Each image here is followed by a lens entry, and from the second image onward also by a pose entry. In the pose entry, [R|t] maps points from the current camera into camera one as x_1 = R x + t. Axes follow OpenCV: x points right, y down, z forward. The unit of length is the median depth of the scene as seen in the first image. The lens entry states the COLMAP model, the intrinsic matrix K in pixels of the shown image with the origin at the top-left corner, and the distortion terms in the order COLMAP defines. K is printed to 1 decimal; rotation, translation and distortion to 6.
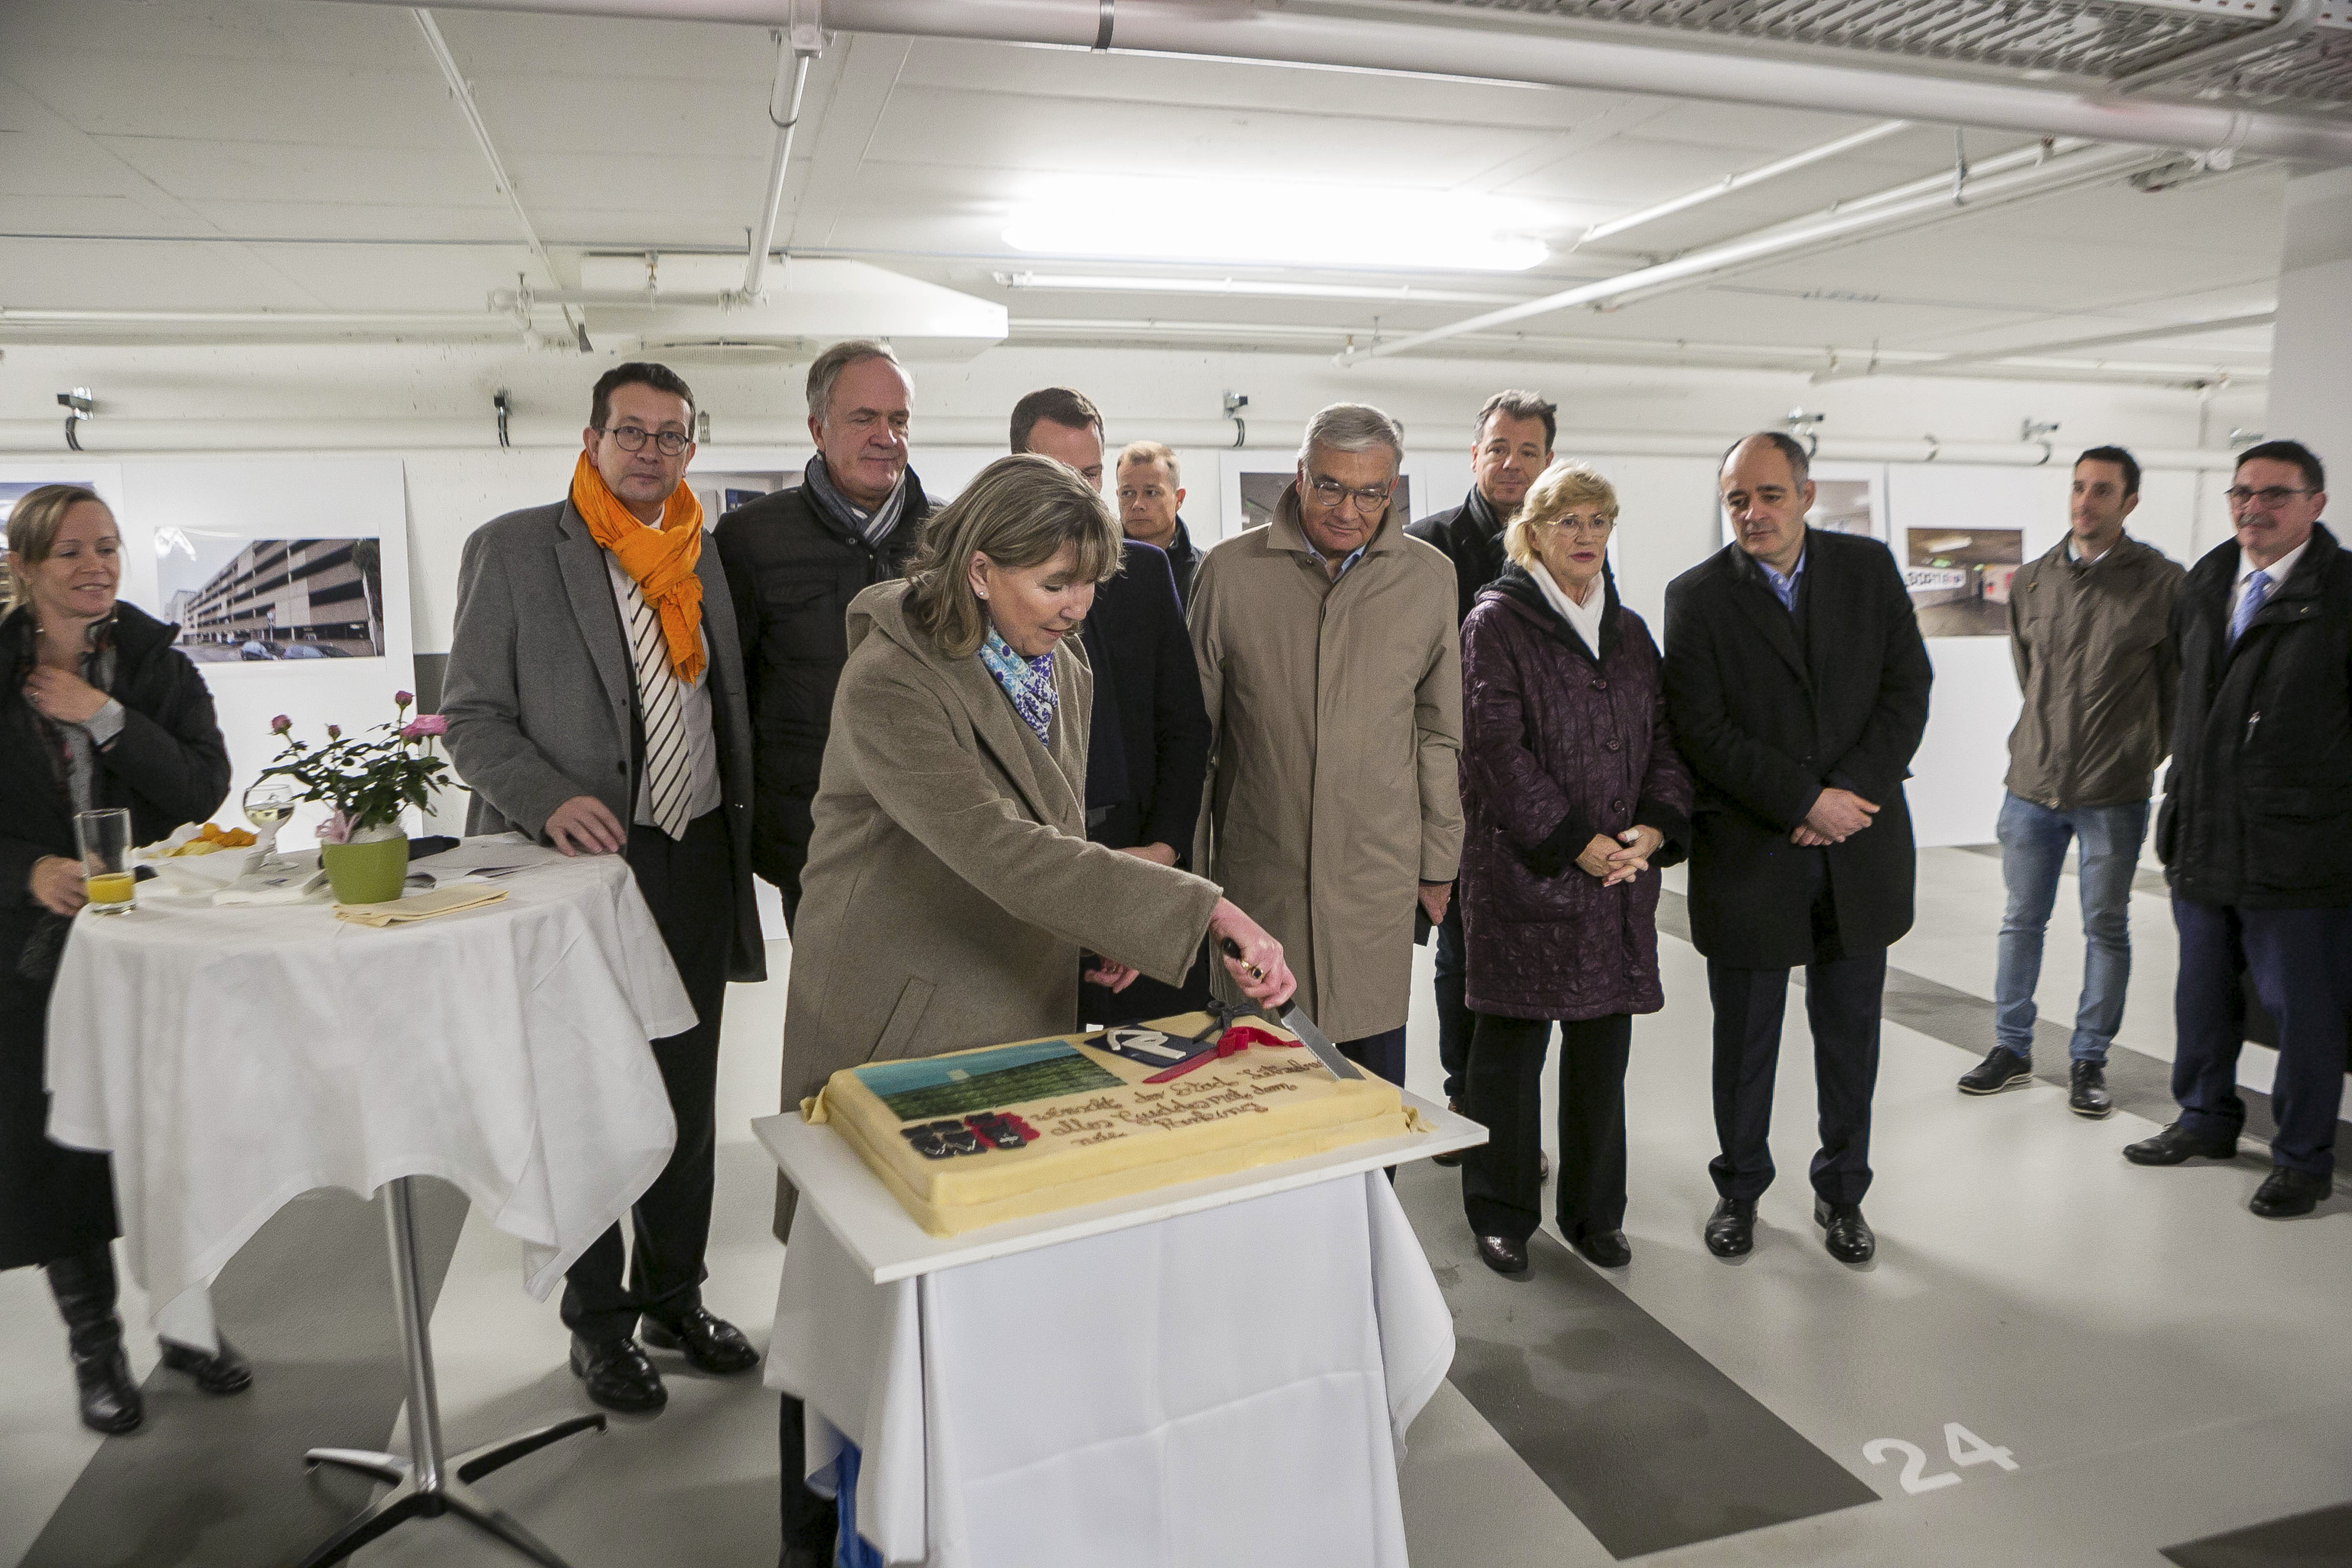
lens RADIAL K [[1575.1, 0, 1174.2], [0, 1575.1, 847.1], [0, 0, 1]] dist [-0.118934, 0.085440]
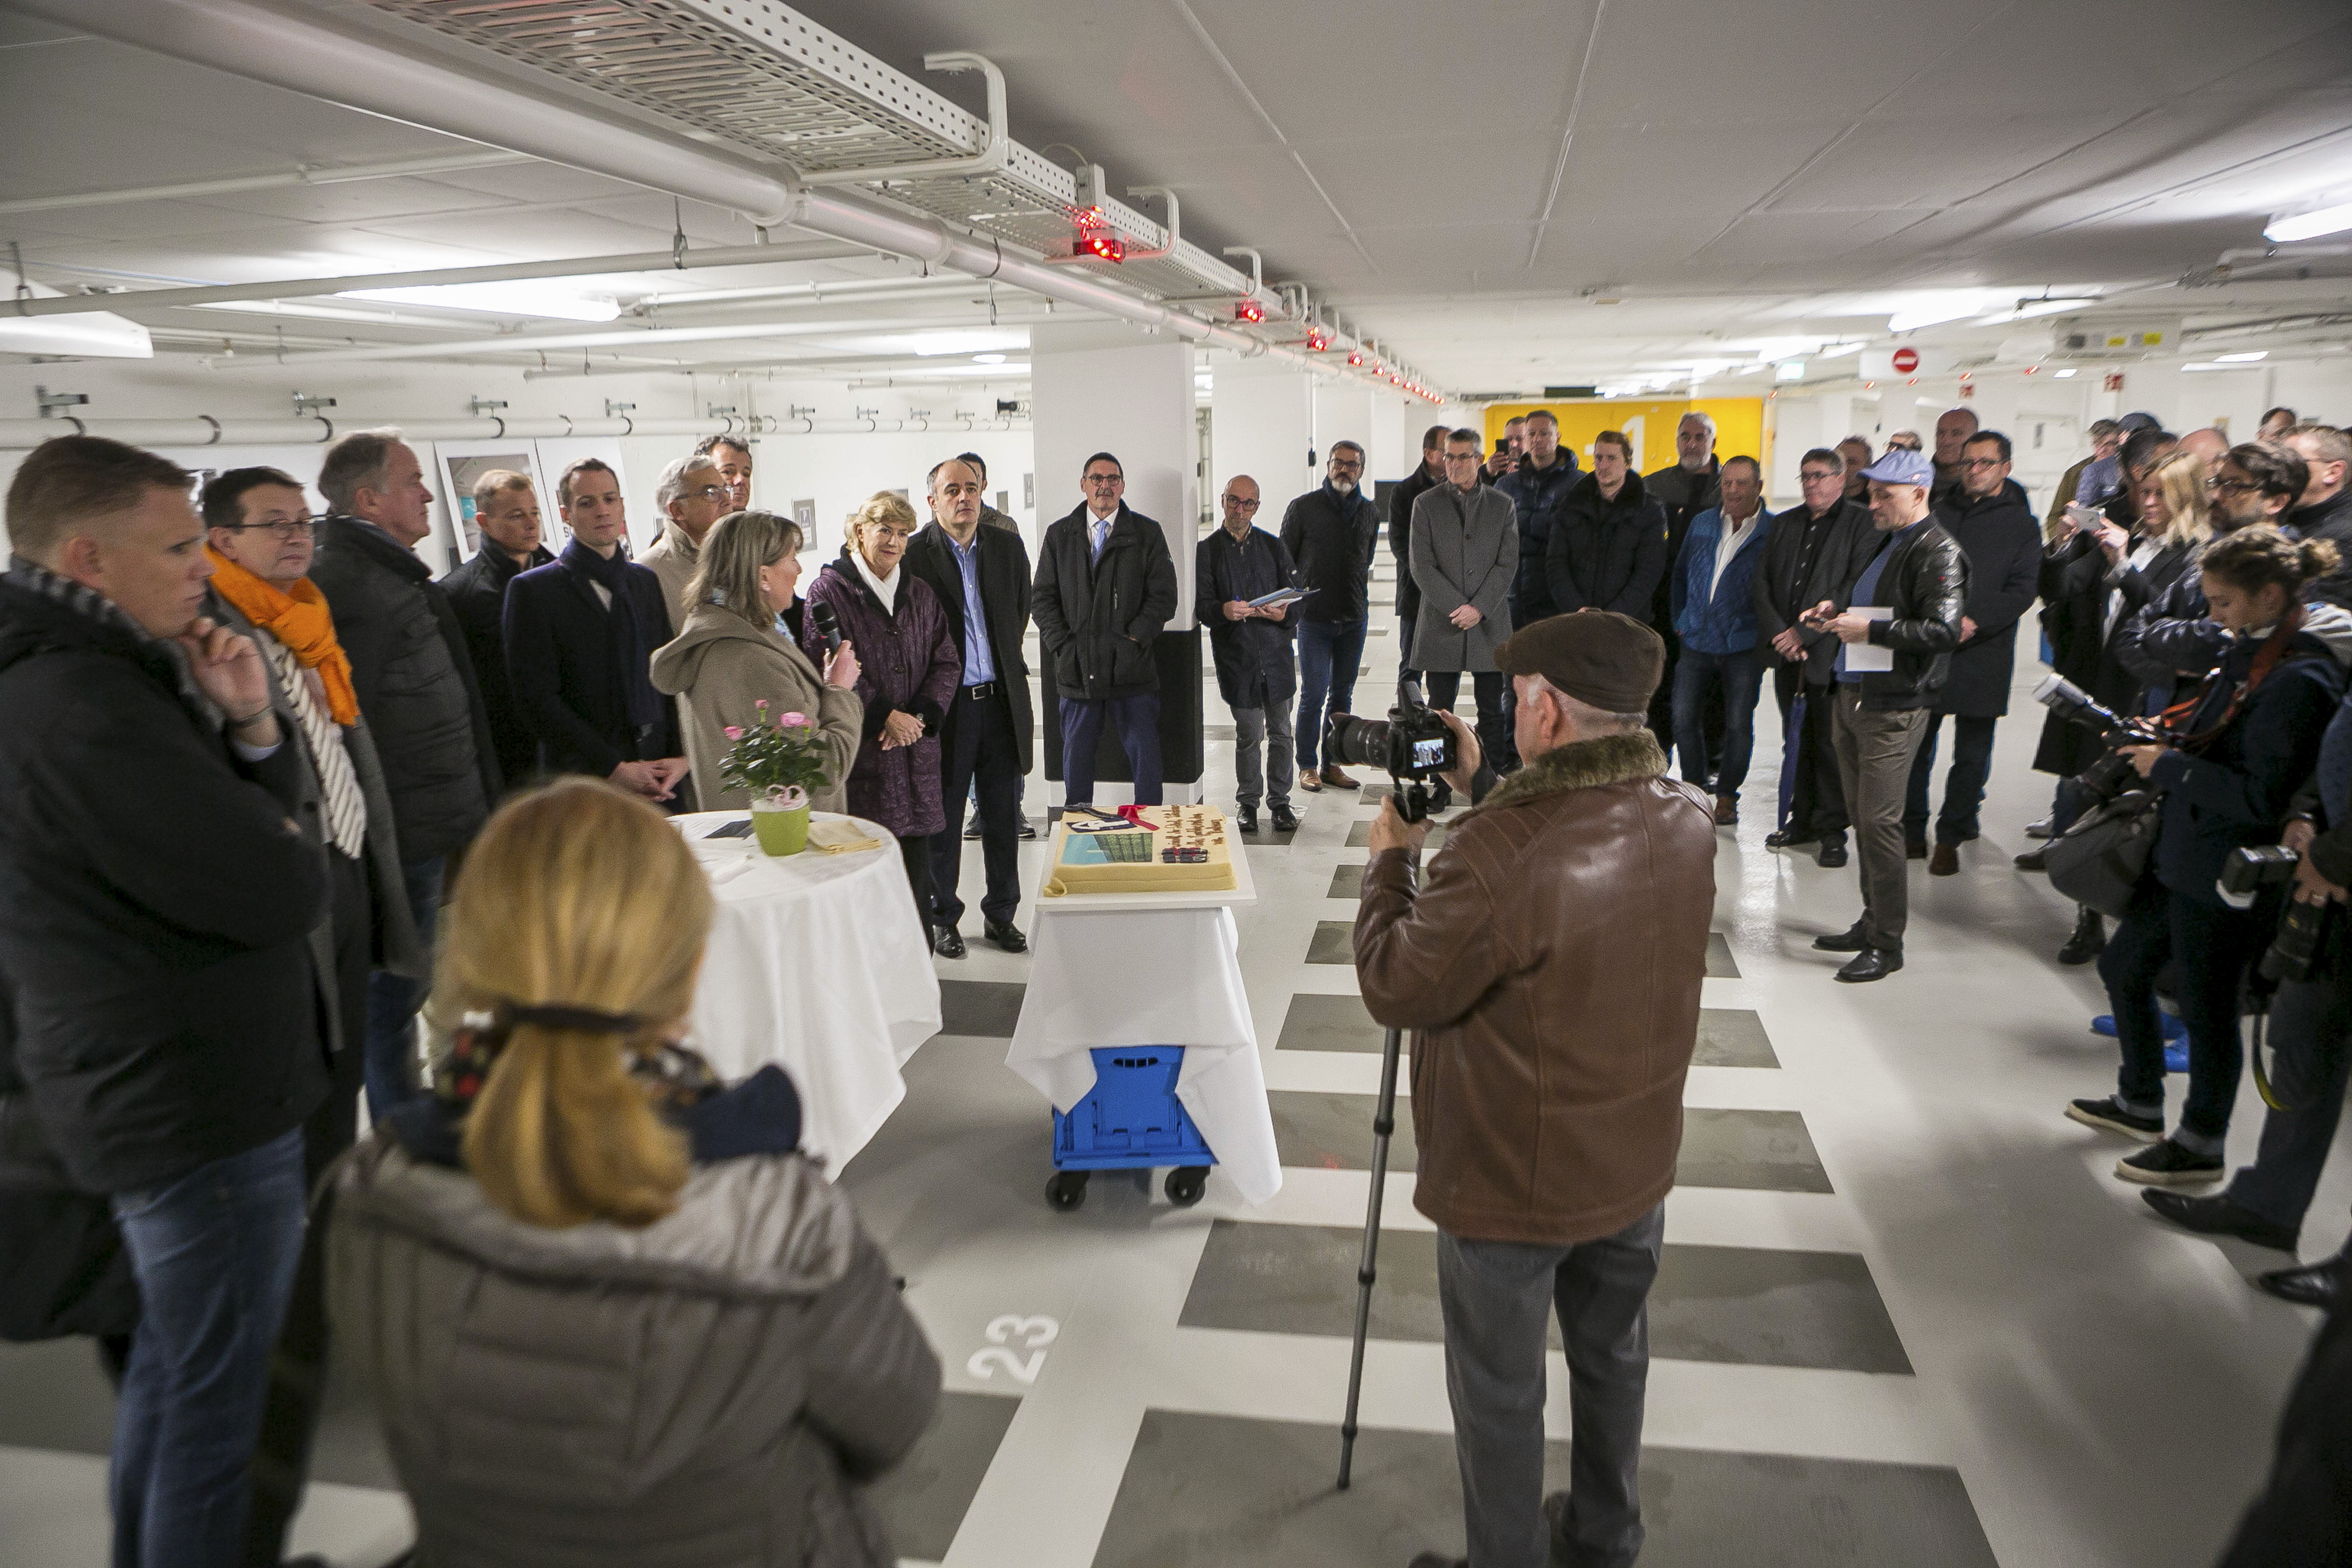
lens RADIAL K [[1575.1, 0, 1174.2], [0, 1575.1, 847.1], [0, 0, 1]] dist [-0.118934, 0.085440]
pose [[0.441496, -0.235515, 0.865803, -0.922402], [0.194678, 0.967094, 0.163796, -0.079559], [-0.875889, 0.096238, 0.472818, 0.024121]]
